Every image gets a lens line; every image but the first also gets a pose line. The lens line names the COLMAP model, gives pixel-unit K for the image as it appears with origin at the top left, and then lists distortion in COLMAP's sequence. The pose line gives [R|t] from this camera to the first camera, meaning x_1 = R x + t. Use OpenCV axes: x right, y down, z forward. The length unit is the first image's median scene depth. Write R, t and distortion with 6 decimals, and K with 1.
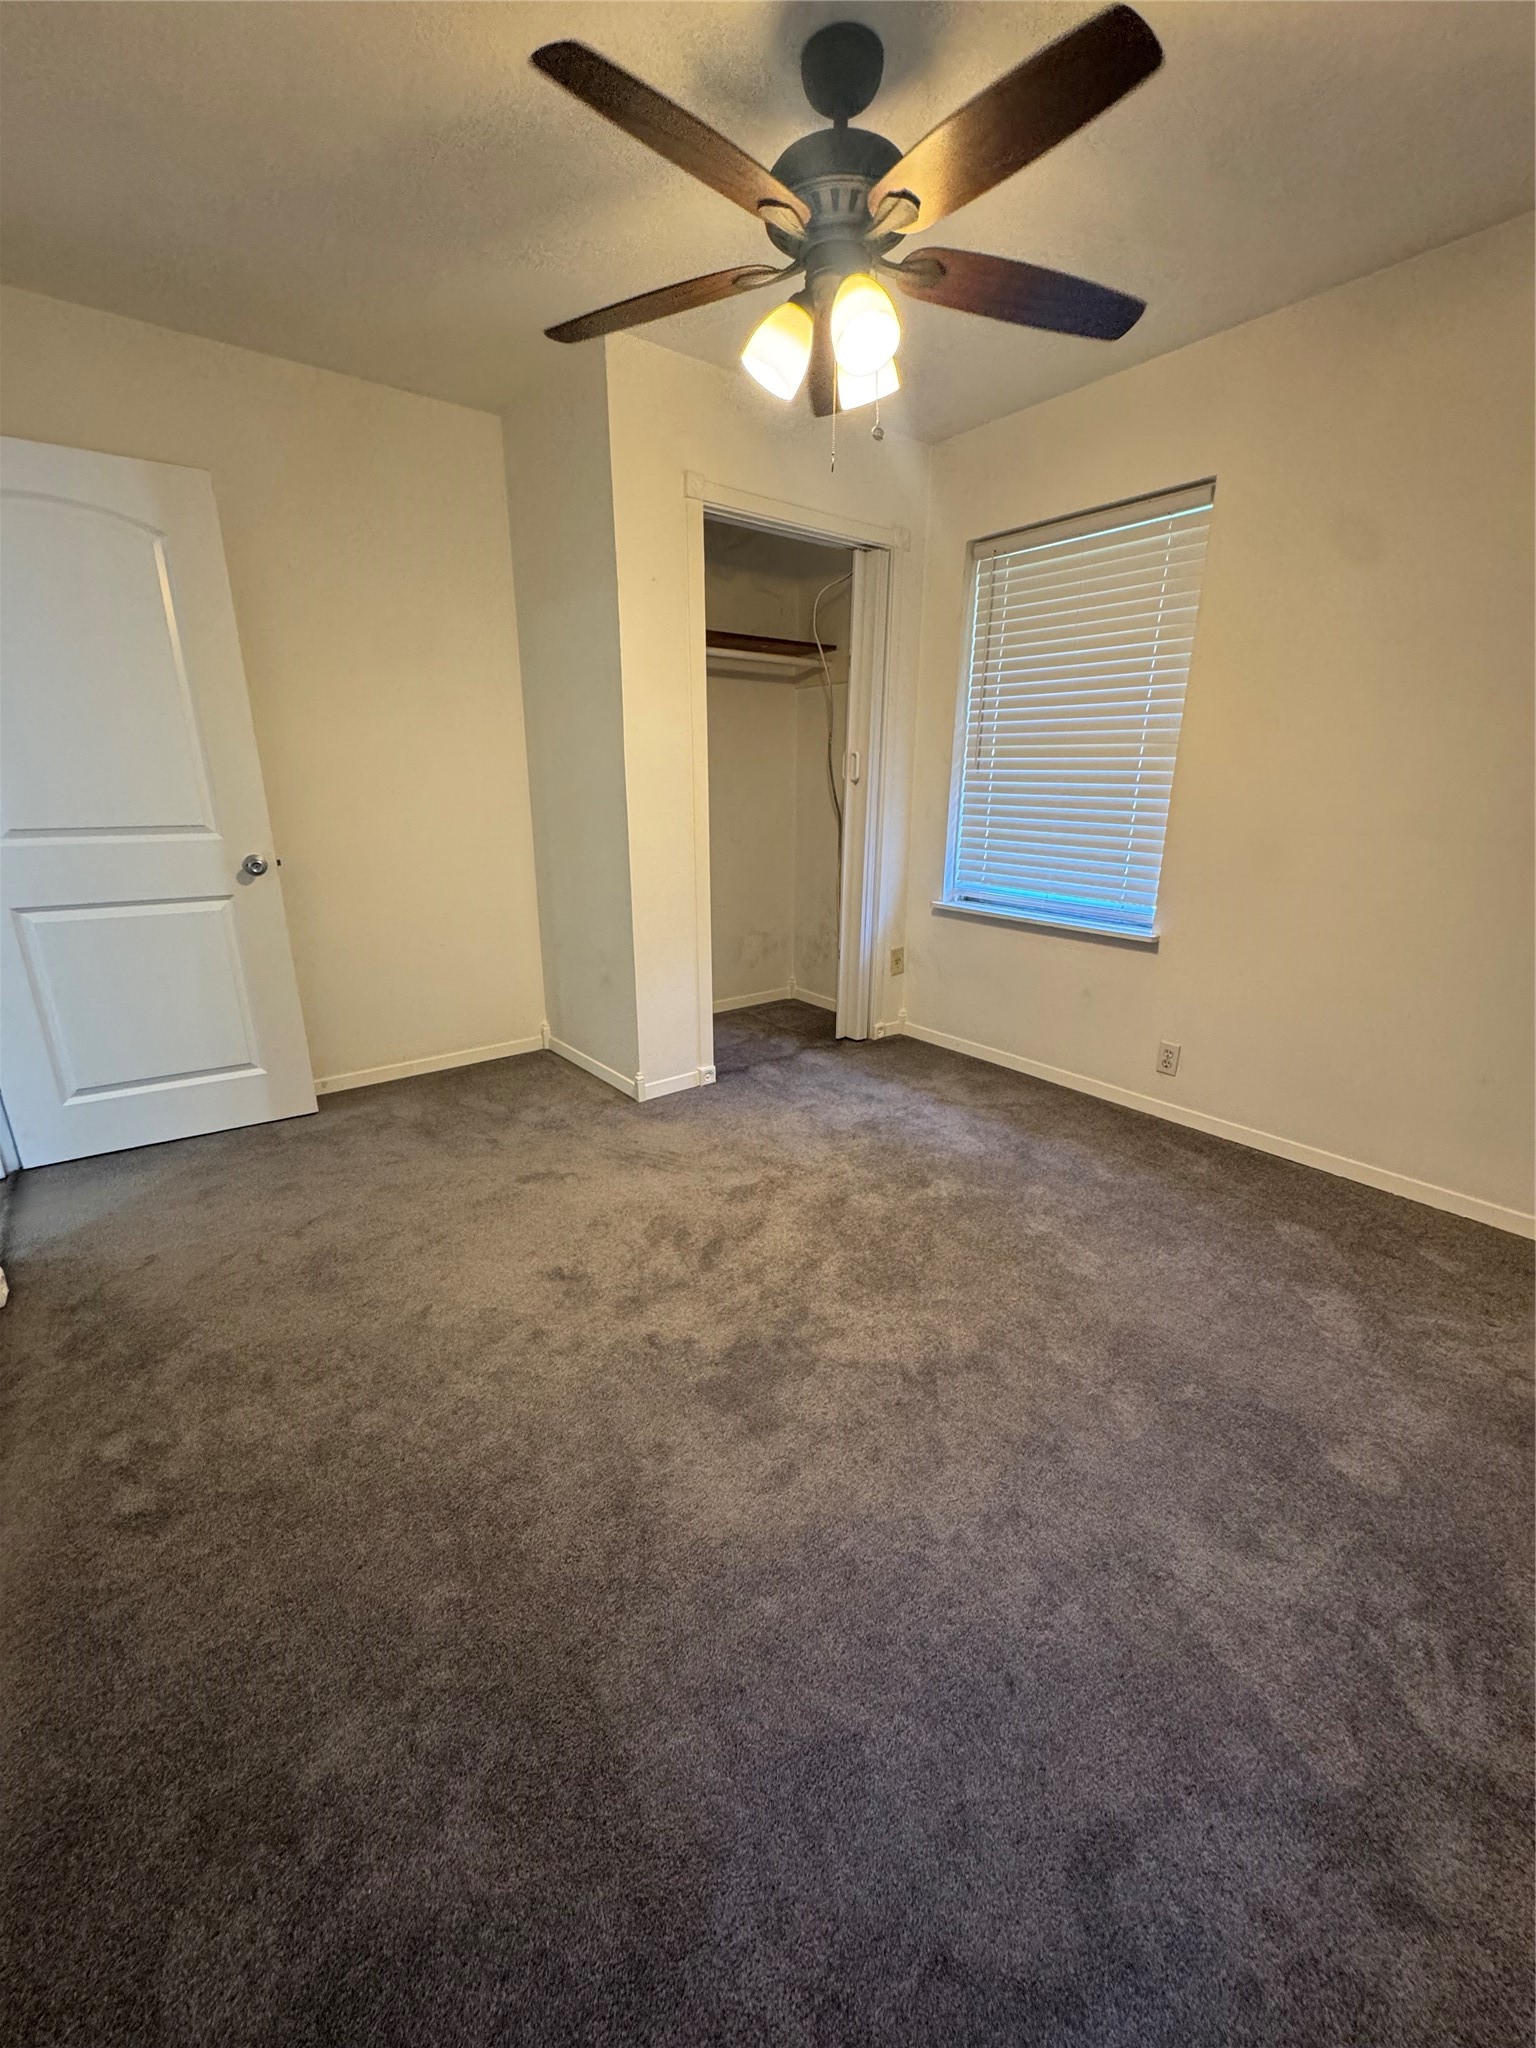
lens RADIAL K [[816.0, 0, 768.0], [0, 816.0, 1024.0], [0, 0, 1]] dist [-0.003326, 0.000691]
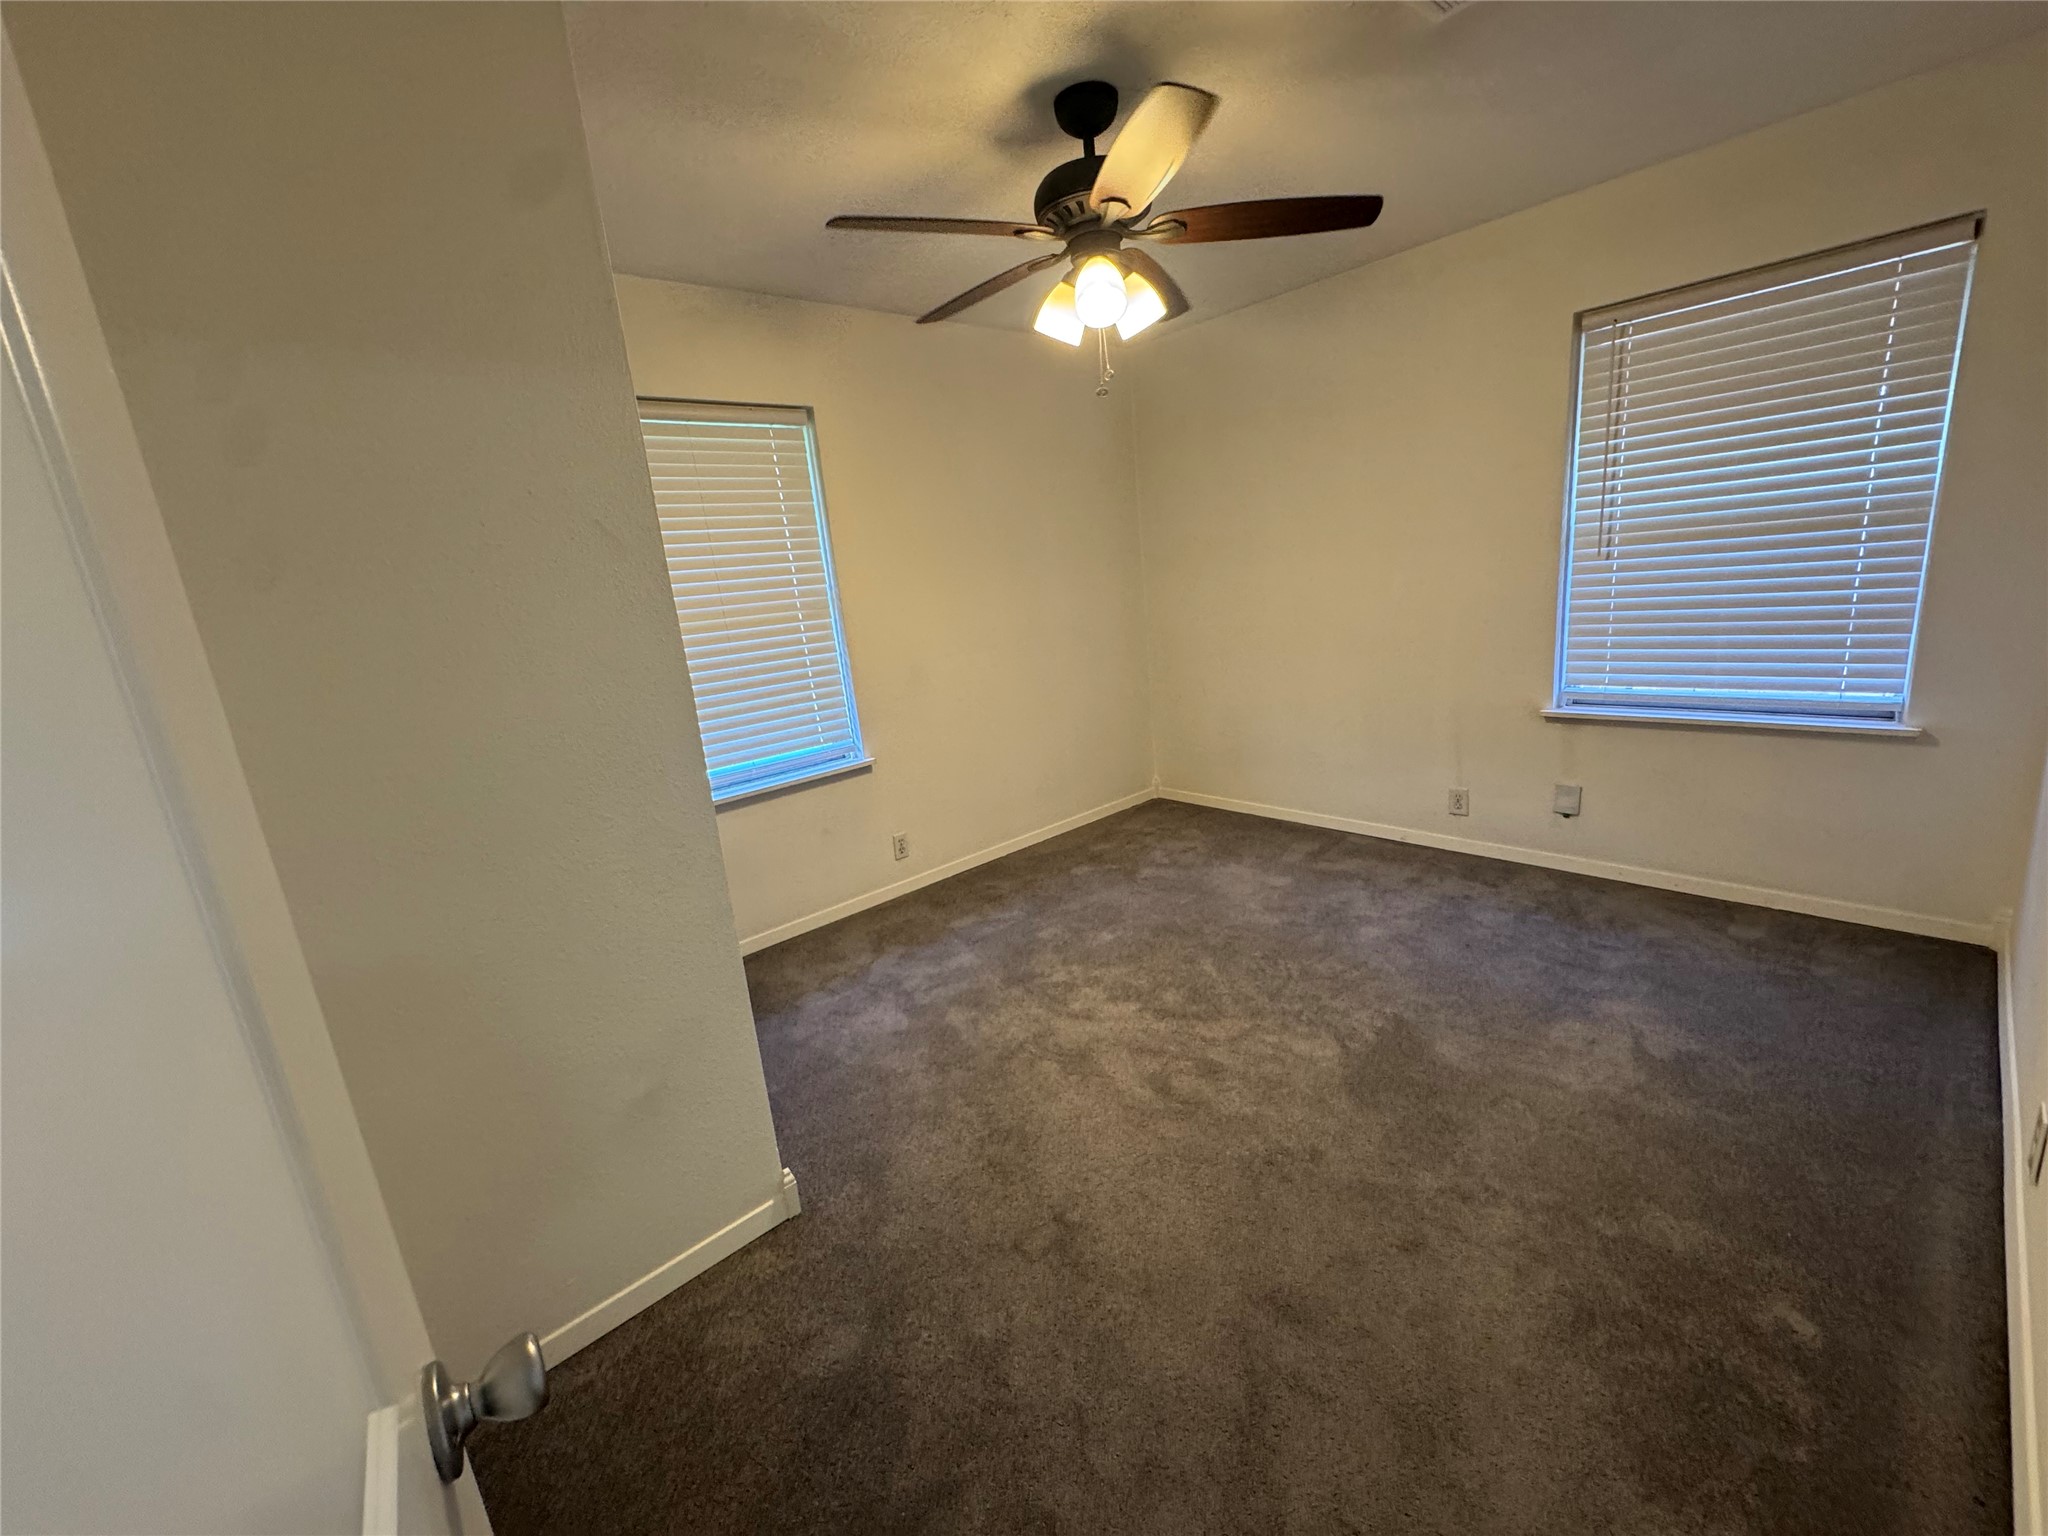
lens RADIAL K [[816.7, 0, 1024.0], [0, 816.7, 768.0], [0, 0, 1]] dist [-0.001534, -0.000031]
pose [[-0.067147, -0.234600, 0.969770, -1.113951], [0.376961, 0.893958, 0.242360, -0.464226], [-0.923792, 0.381840, 0.028409, 1.150330]]
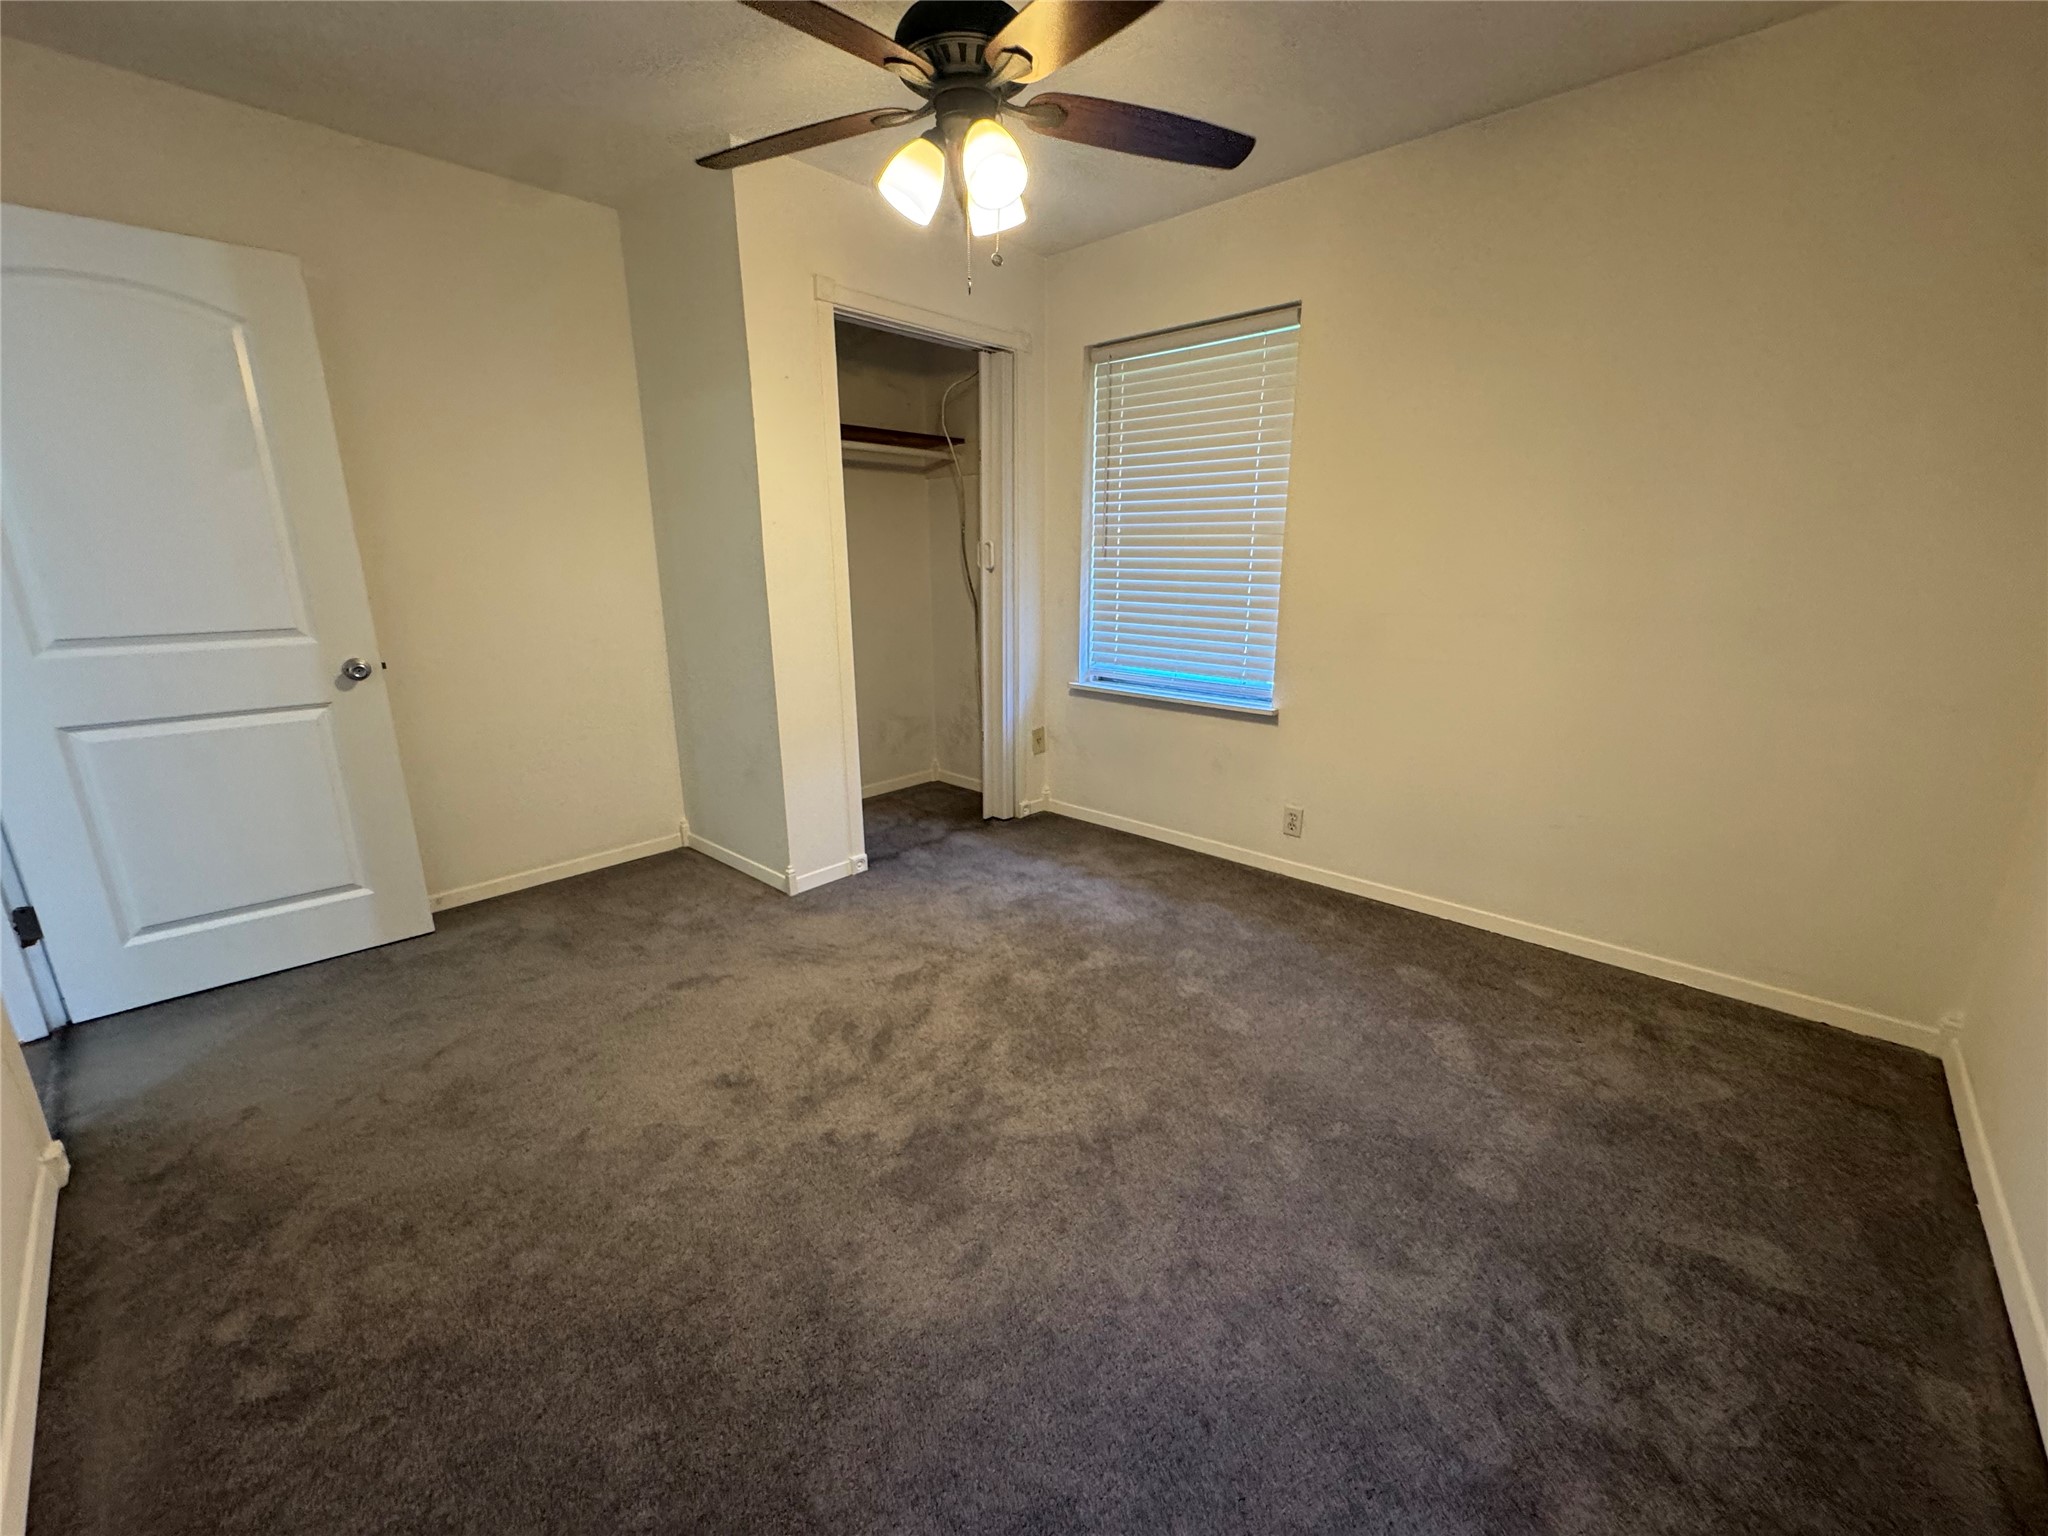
lens RADIAL K [[816.7, 0, 1024.0], [0, 816.7, 768.0], [0, 0, 1]] dist [-0.001534, -0.000031]
pose [[0.987450, -0.047157, 0.150727, -0.035518], [0.052886, 0.998014, -0.034228, -0.015881], [-0.148814, 0.041770, 0.987983, -0.035245]]
